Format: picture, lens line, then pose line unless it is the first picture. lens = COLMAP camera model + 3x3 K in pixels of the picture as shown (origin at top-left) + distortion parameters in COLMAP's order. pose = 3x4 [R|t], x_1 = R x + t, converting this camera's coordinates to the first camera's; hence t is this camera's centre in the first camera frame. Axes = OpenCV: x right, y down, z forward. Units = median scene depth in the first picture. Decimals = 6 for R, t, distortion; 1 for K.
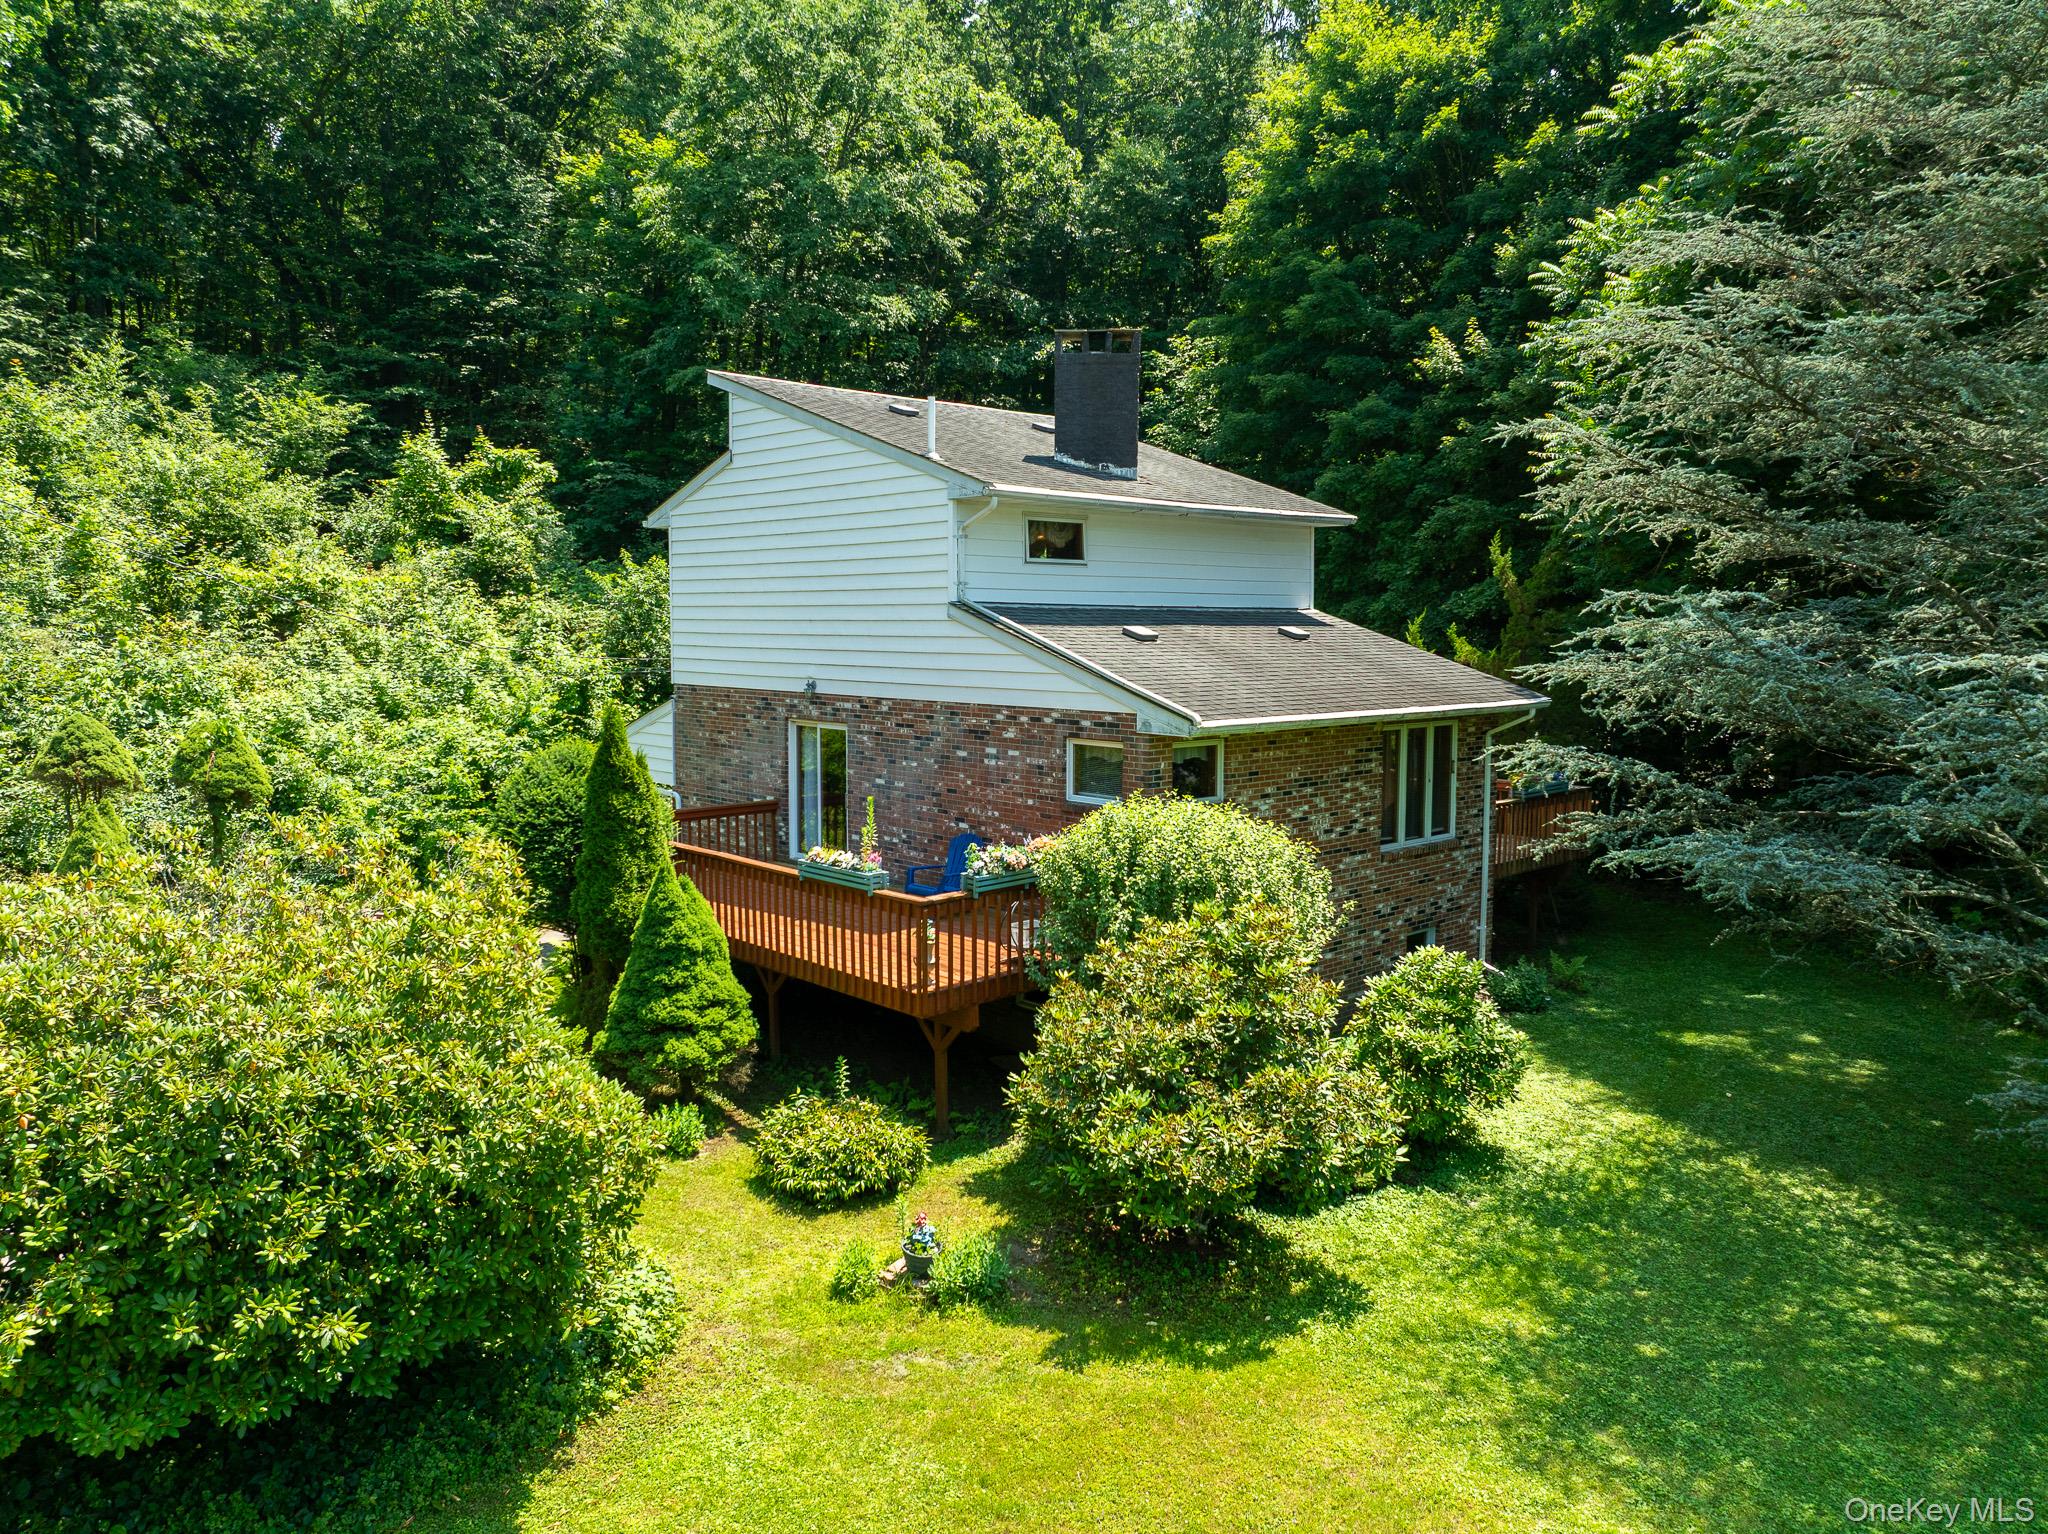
lens RADIAL K [[1463.6, 0, 1031.1], [0, 1463.6, 743.3], [0, 0, 1]] dist [-0.048528, 0.020219]
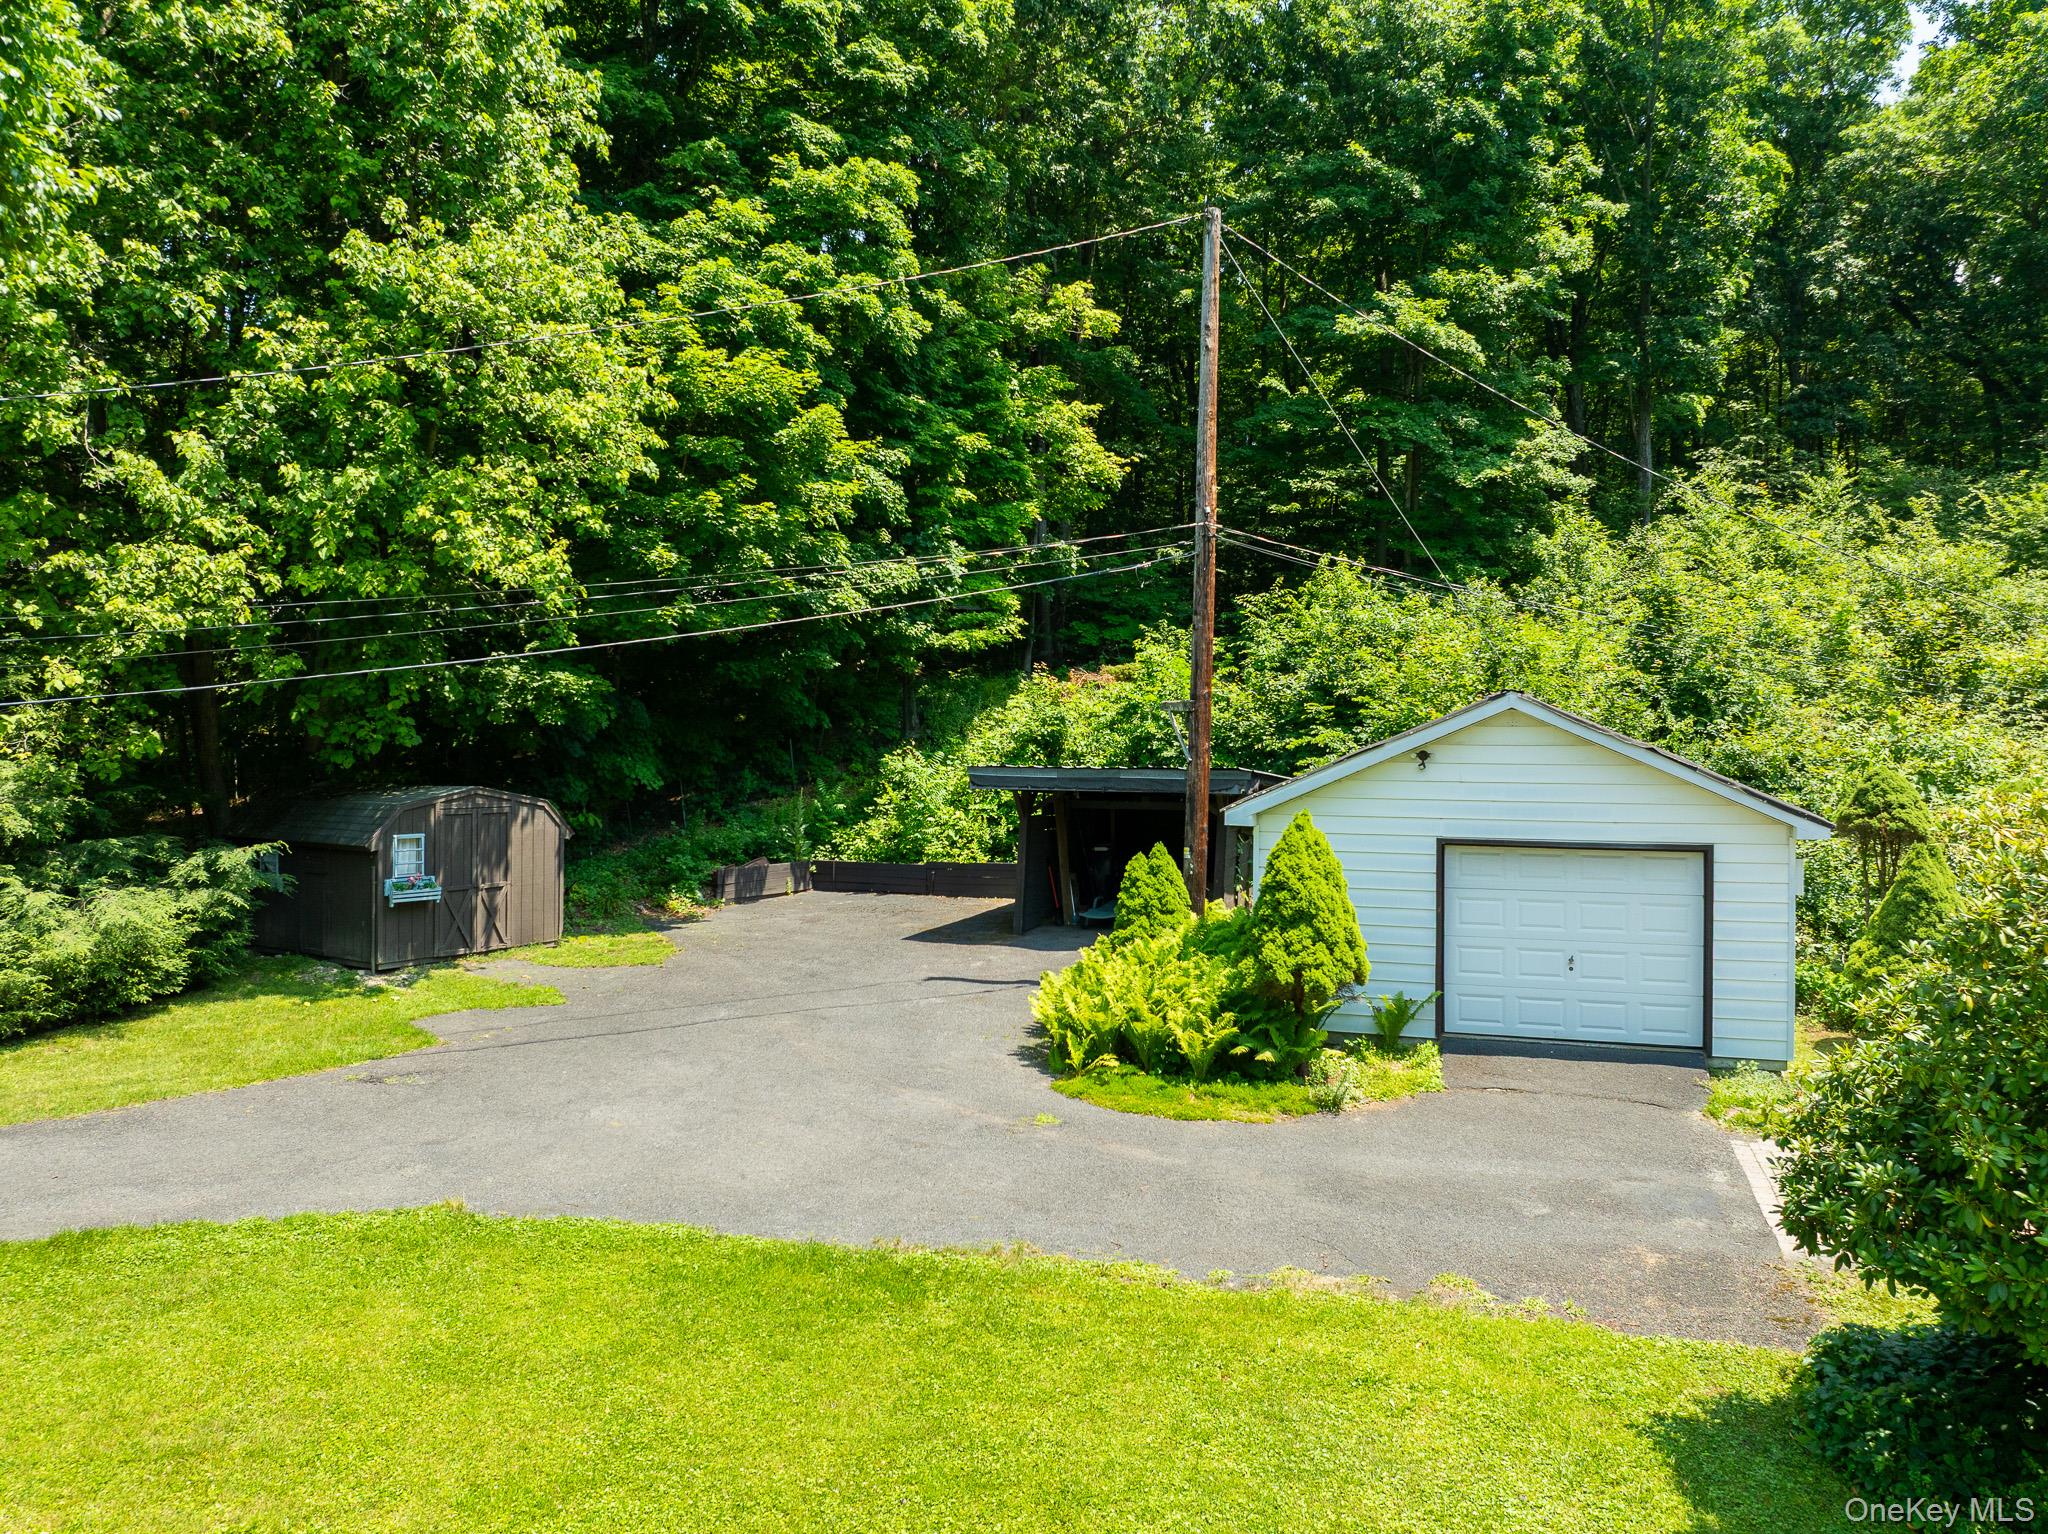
lens RADIAL K [[1463.6, 0, 1031.1], [0, 1463.6, 743.3], [0, 0, 1]] dist [-0.048528, 0.020219]
pose [[0.518057, -0.015633, -0.855203, -0.064735], [-0.082977, 0.994199, -0.068439, 0.041124], [0.851312, 0.106417, 0.513755, 0.001596]]
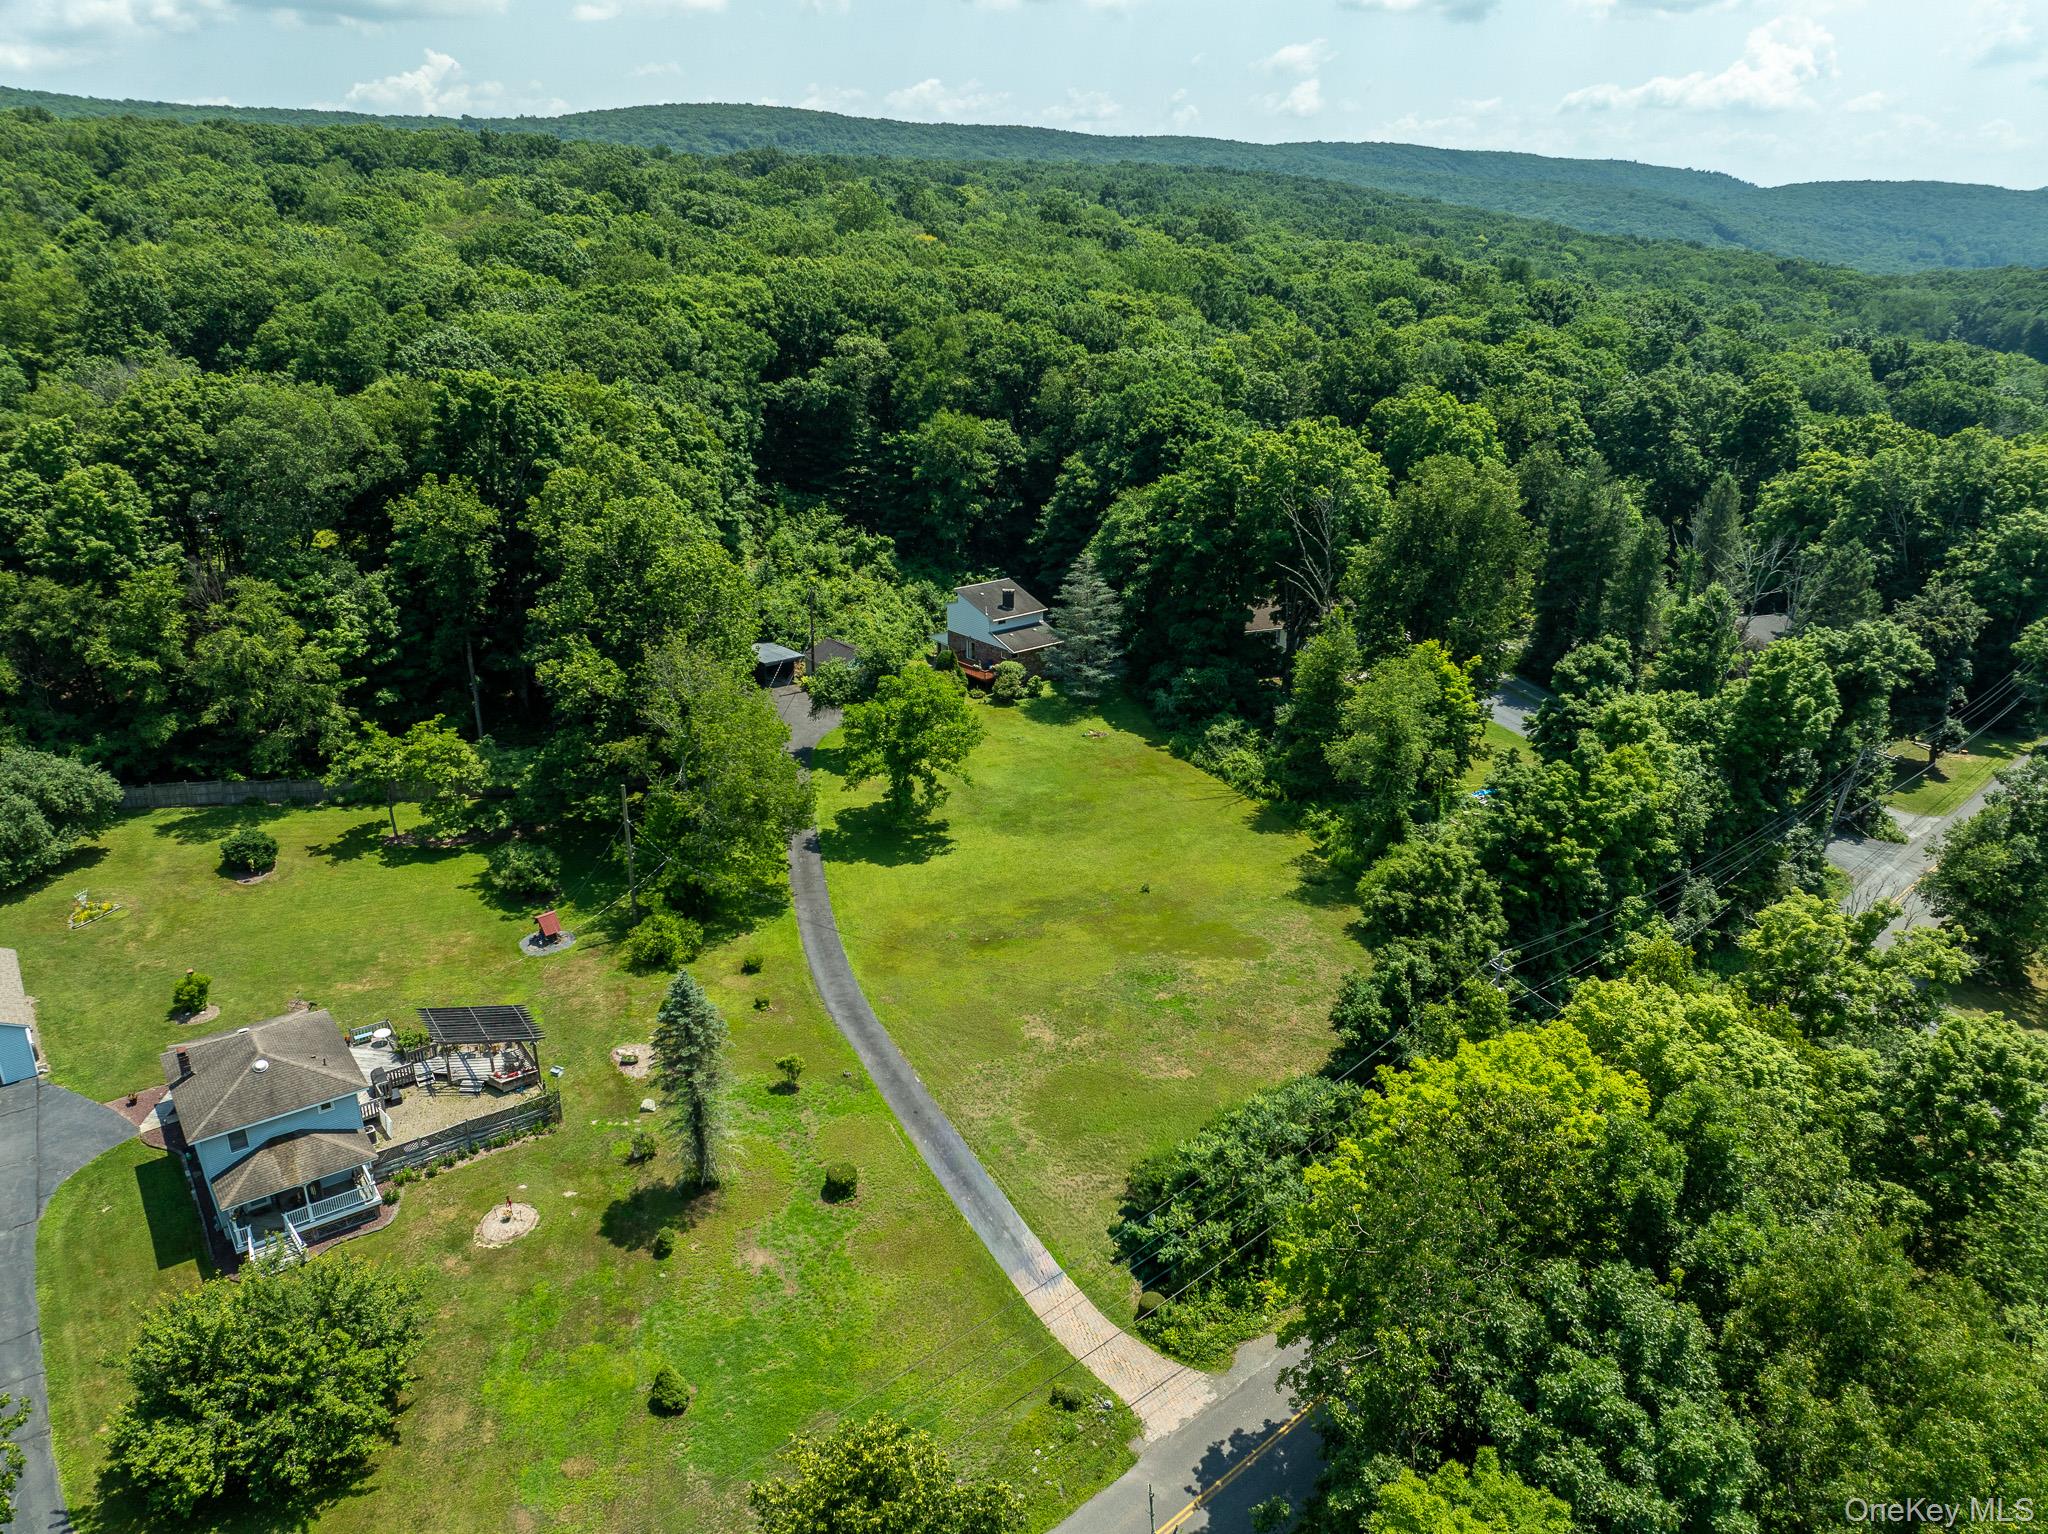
lens RADIAL K [[1451.4, 0, 1019.1], [0, 1451.4, 757.3], [0, 0, 1]] dist [-0.003813, -0.064795]
pose [[0.998426, 0.016746, -0.053527, 0.264605], [-0.001864, 0.963765, 0.266746, -0.739374], [0.056054, -0.266226, 0.962279, -3.272969]]
